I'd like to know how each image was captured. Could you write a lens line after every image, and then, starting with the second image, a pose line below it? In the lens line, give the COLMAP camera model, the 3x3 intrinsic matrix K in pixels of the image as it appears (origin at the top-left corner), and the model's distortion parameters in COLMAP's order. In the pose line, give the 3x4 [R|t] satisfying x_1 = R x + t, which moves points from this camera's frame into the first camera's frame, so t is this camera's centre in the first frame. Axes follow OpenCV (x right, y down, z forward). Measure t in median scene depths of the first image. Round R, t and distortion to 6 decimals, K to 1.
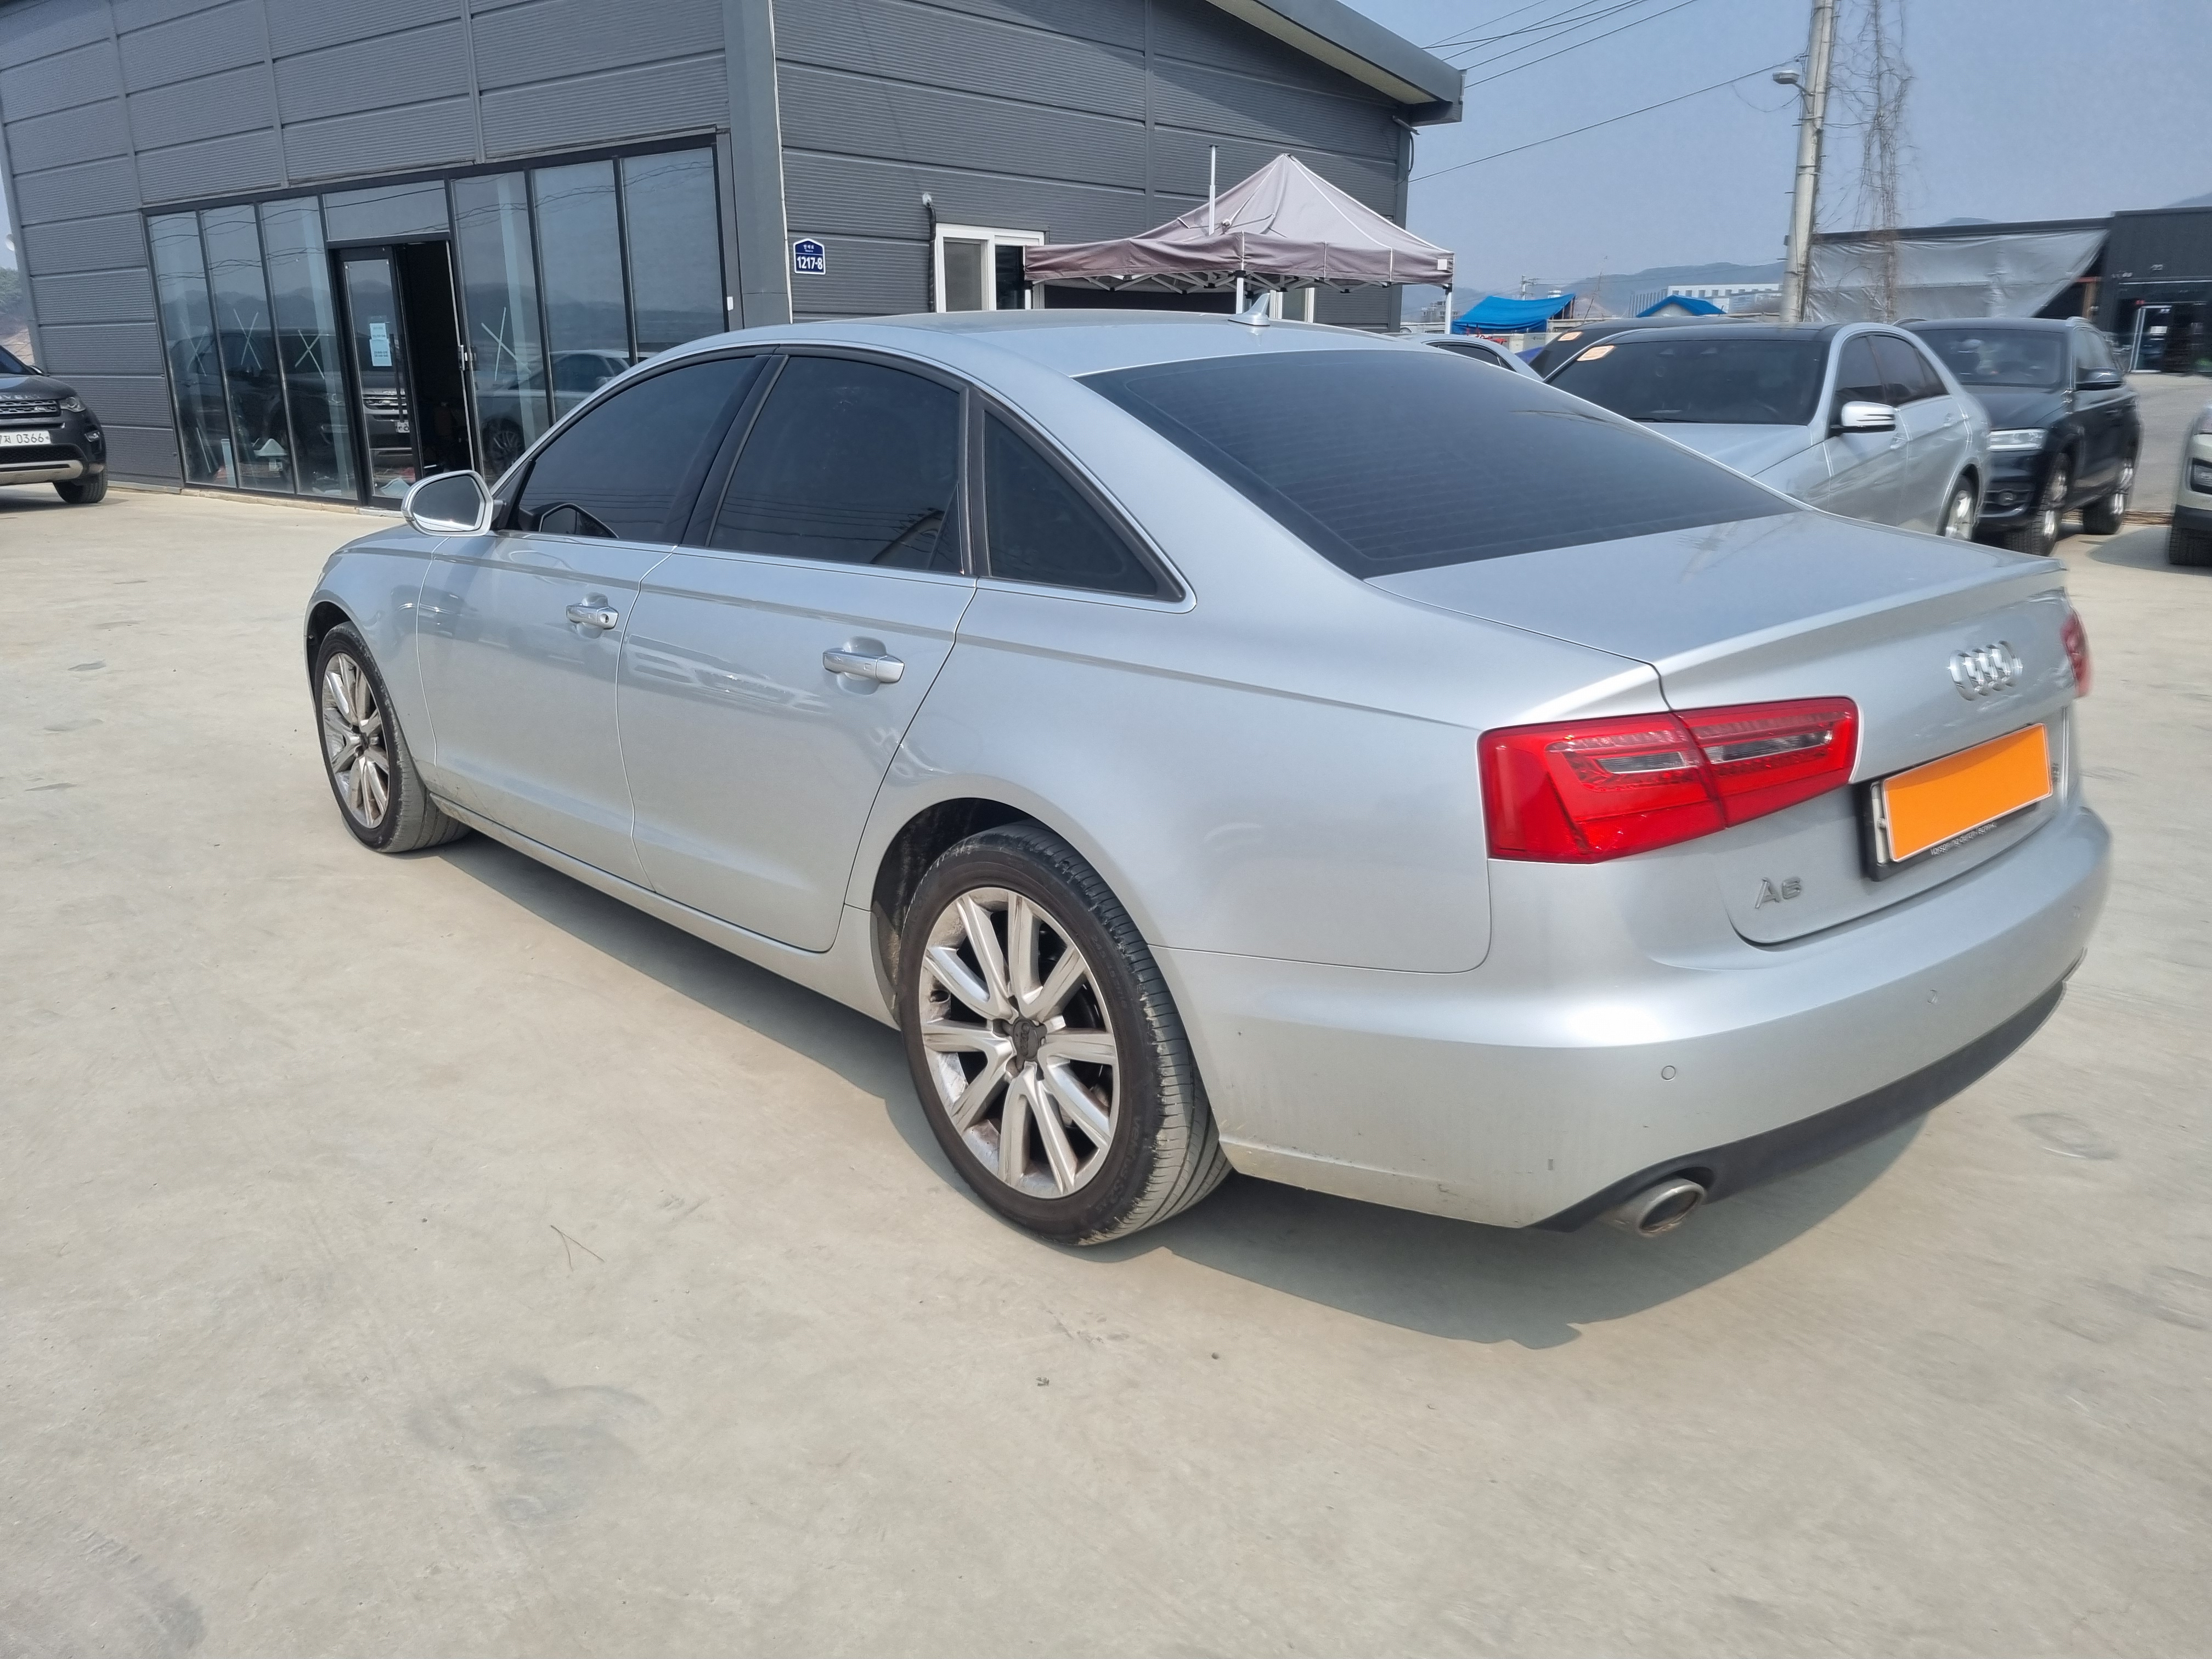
lens RADIAL K [[1656.8, 0, 1088.8], [0, 1656.8, 881.4], [0, 0, 1]] dist [0.039242, -0.027228]
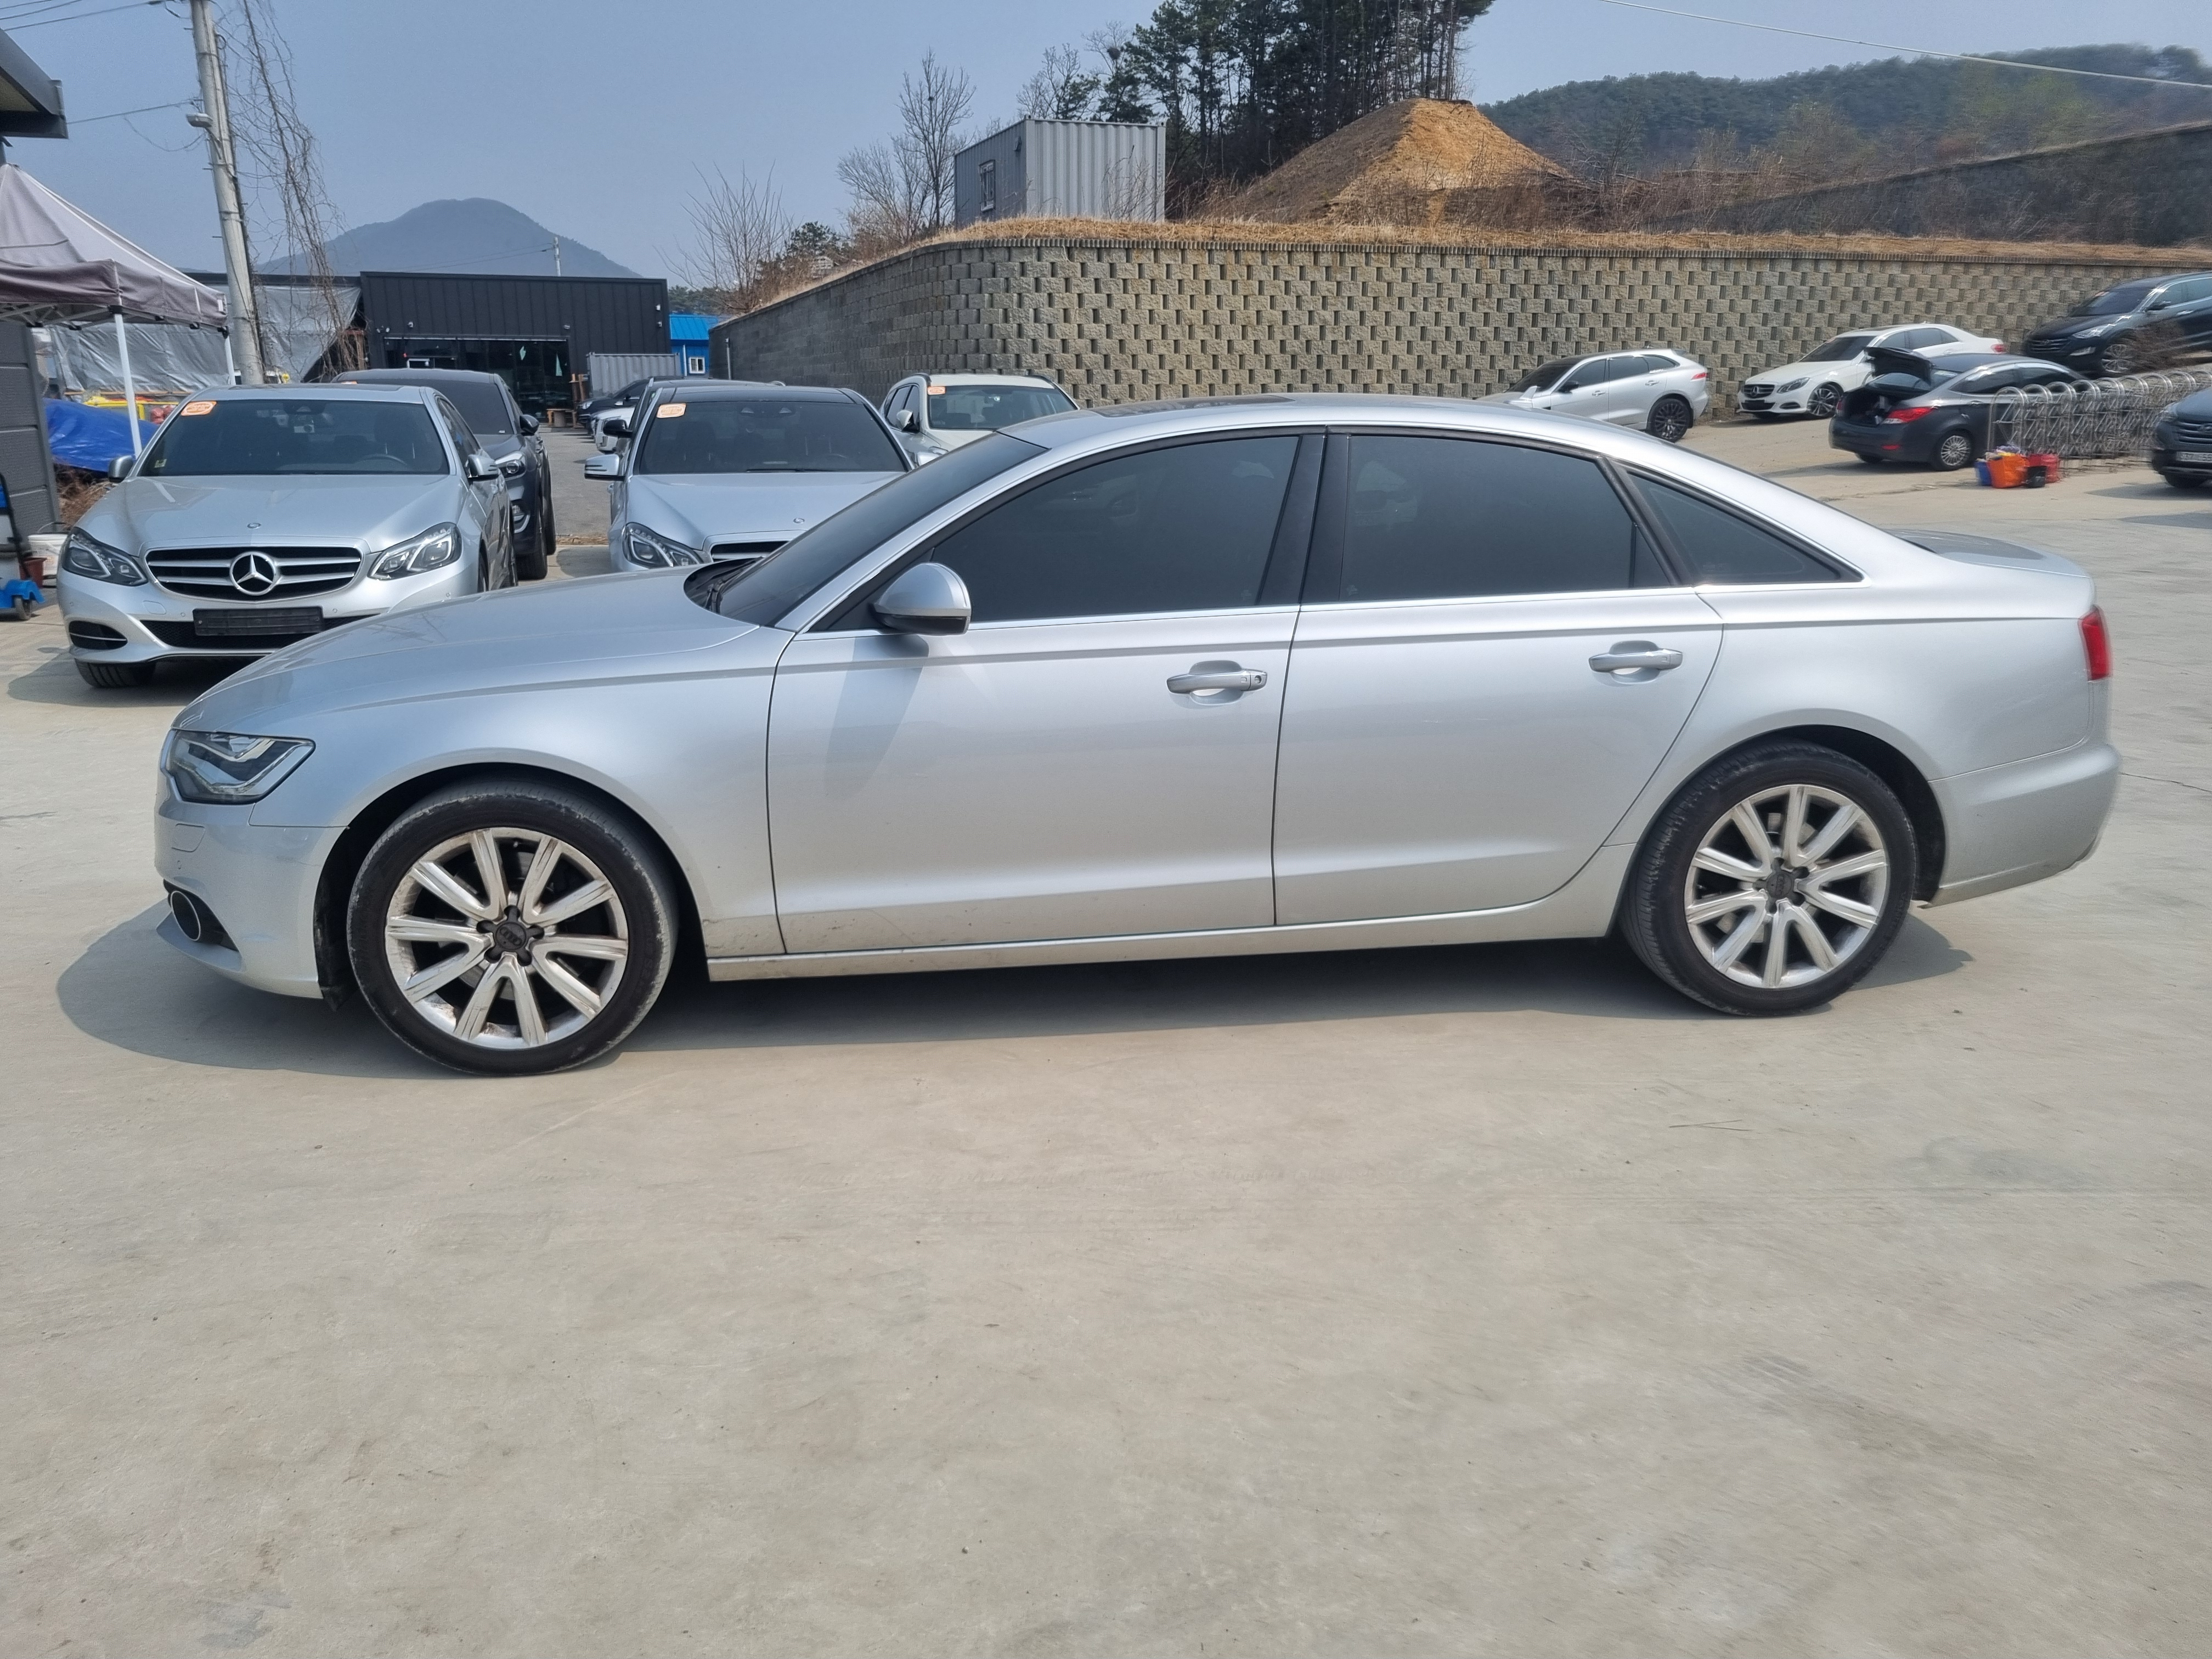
lens RADIAL K [[1656.8, 0, 1112.3], [0, 1656.8, 870.3], [0, 0, 1]] dist [0.039242, -0.027228]
pose [[0.556644, -0.223468, 0.800131, -0.407442], [0.246965, 0.964111, 0.097454, -0.055084], [-0.793193, 0.143357, 0.591856, 0.152251]]
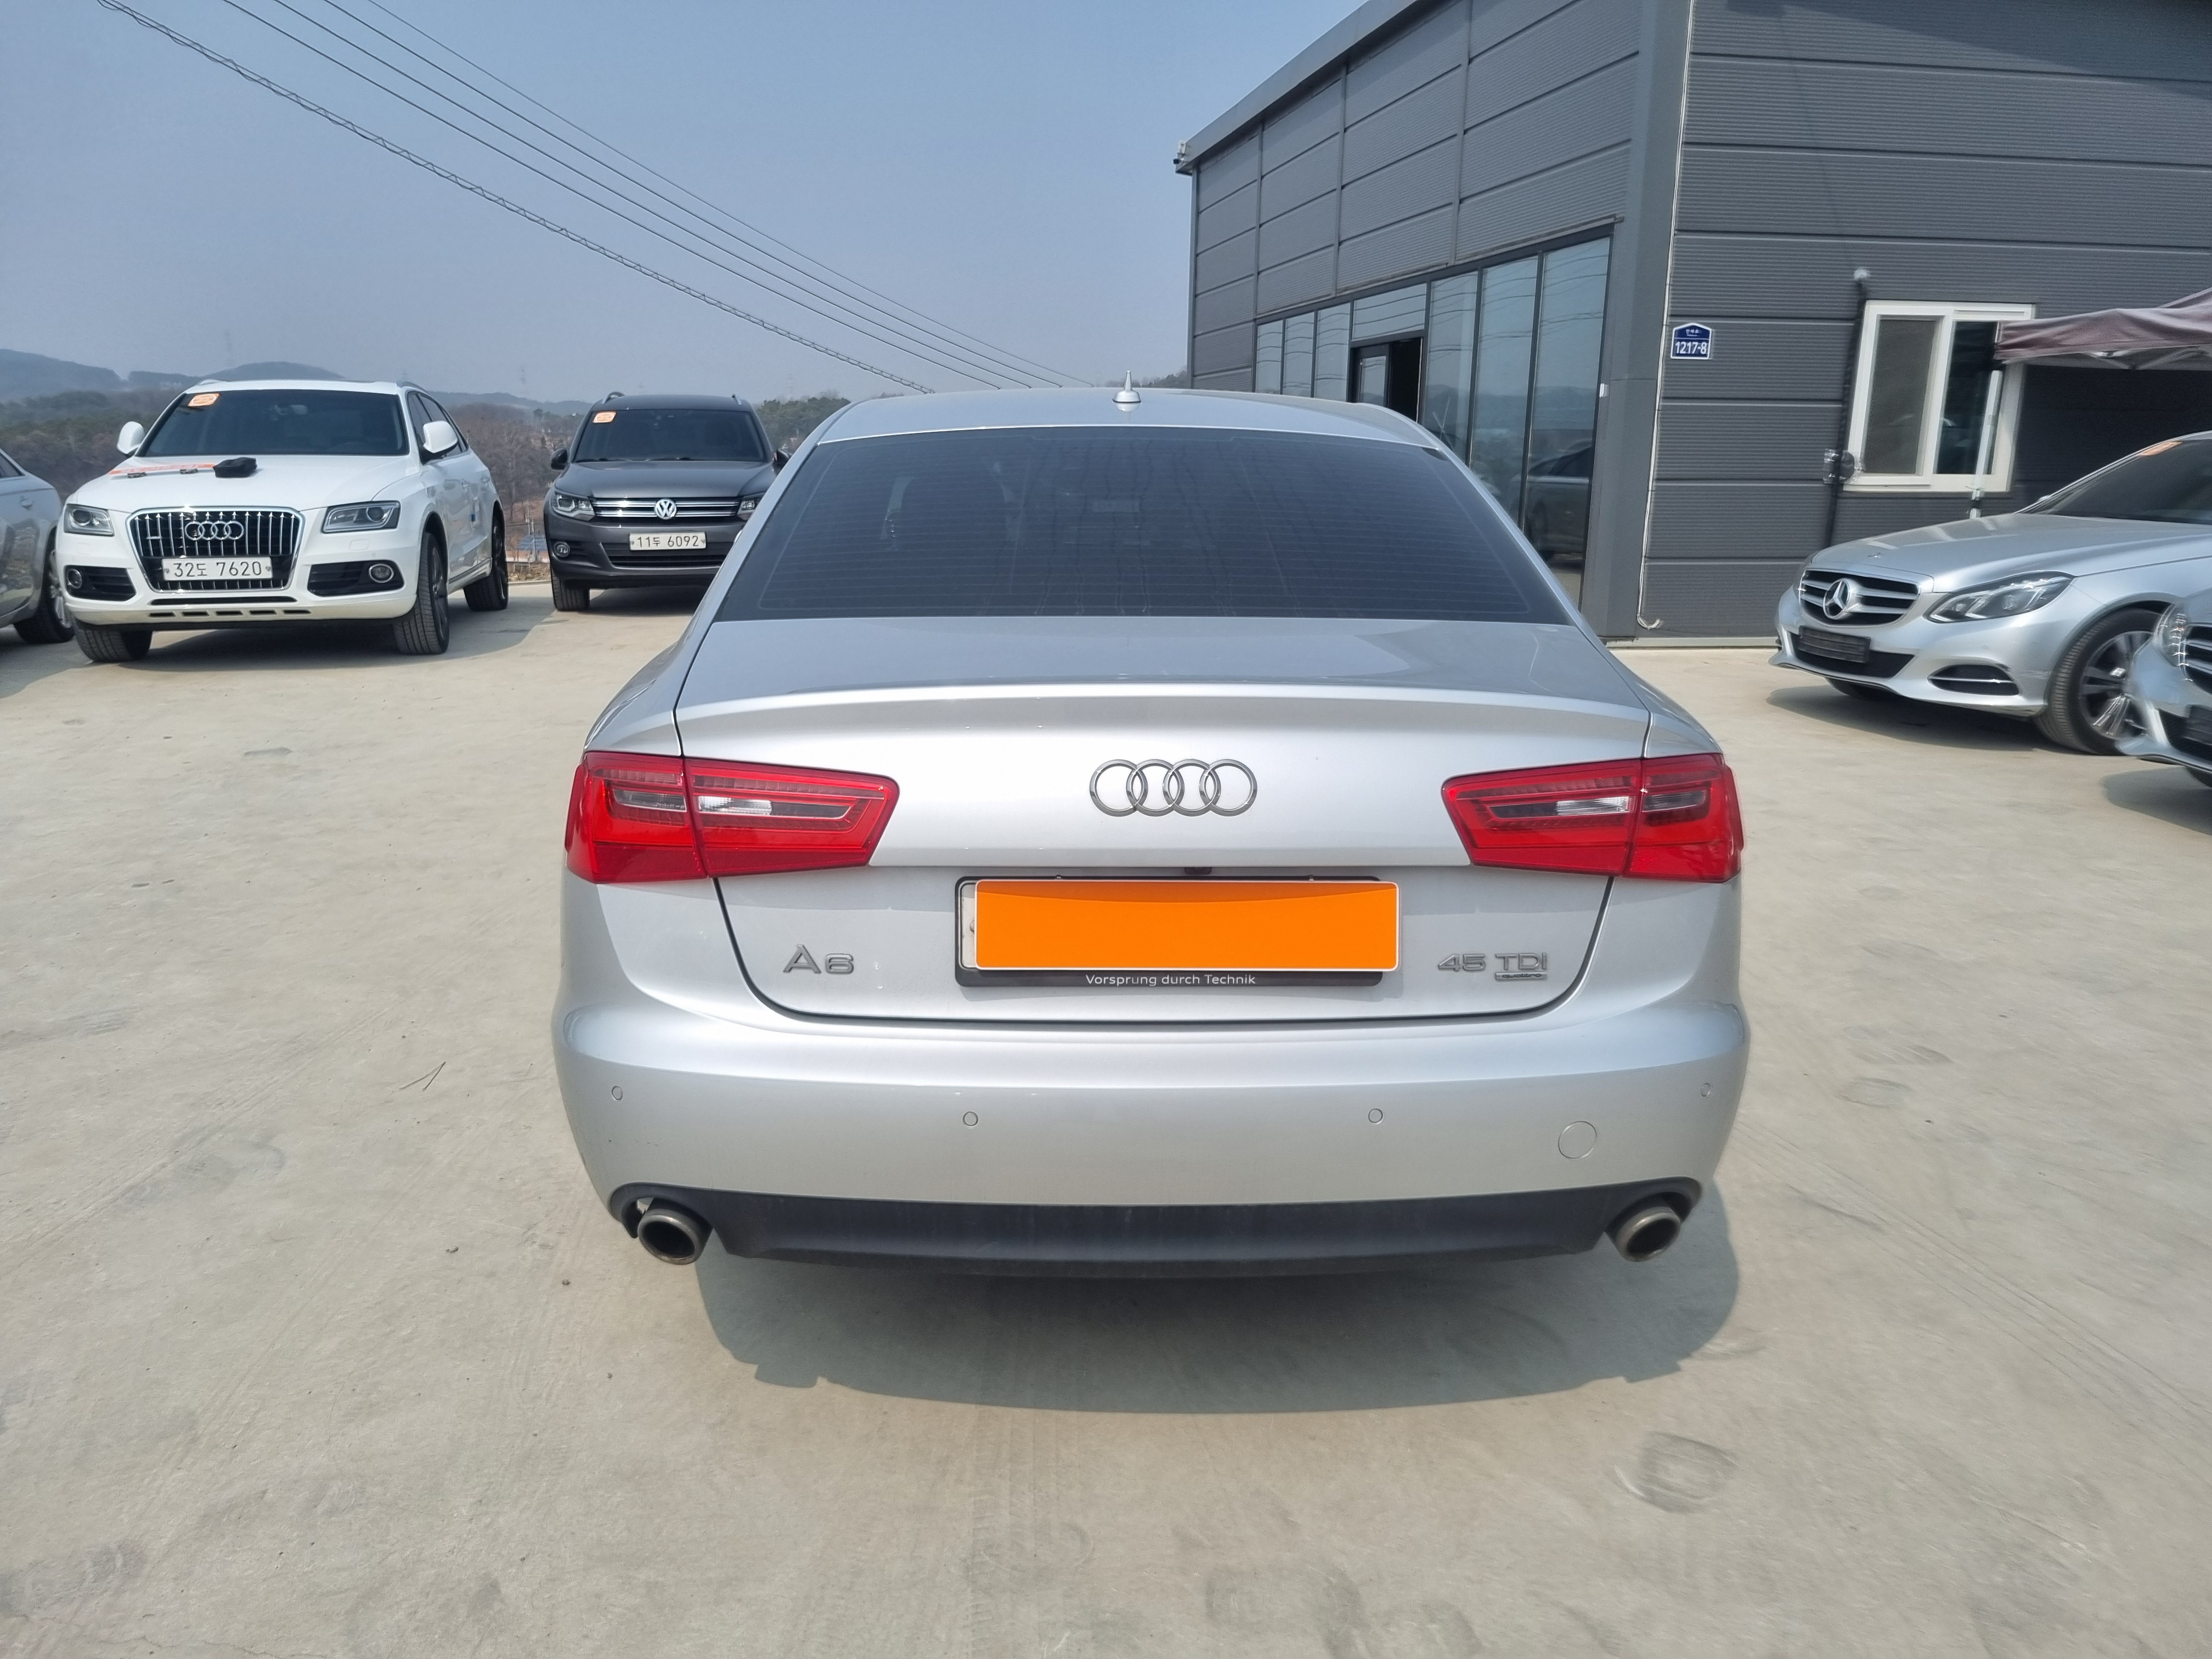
lens RADIAL K [[1656.8, 0, 1108.8], [0, 1656.8, 909.4], [0, 0, 1]] dist [0.039242, -0.027228]
pose [[0.766472, 0.188537, -0.613982, 0.238300], [-0.209811, 0.977000, 0.038090, -0.020587], [0.607042, 0.099625, 0.788400, 0.068864]]
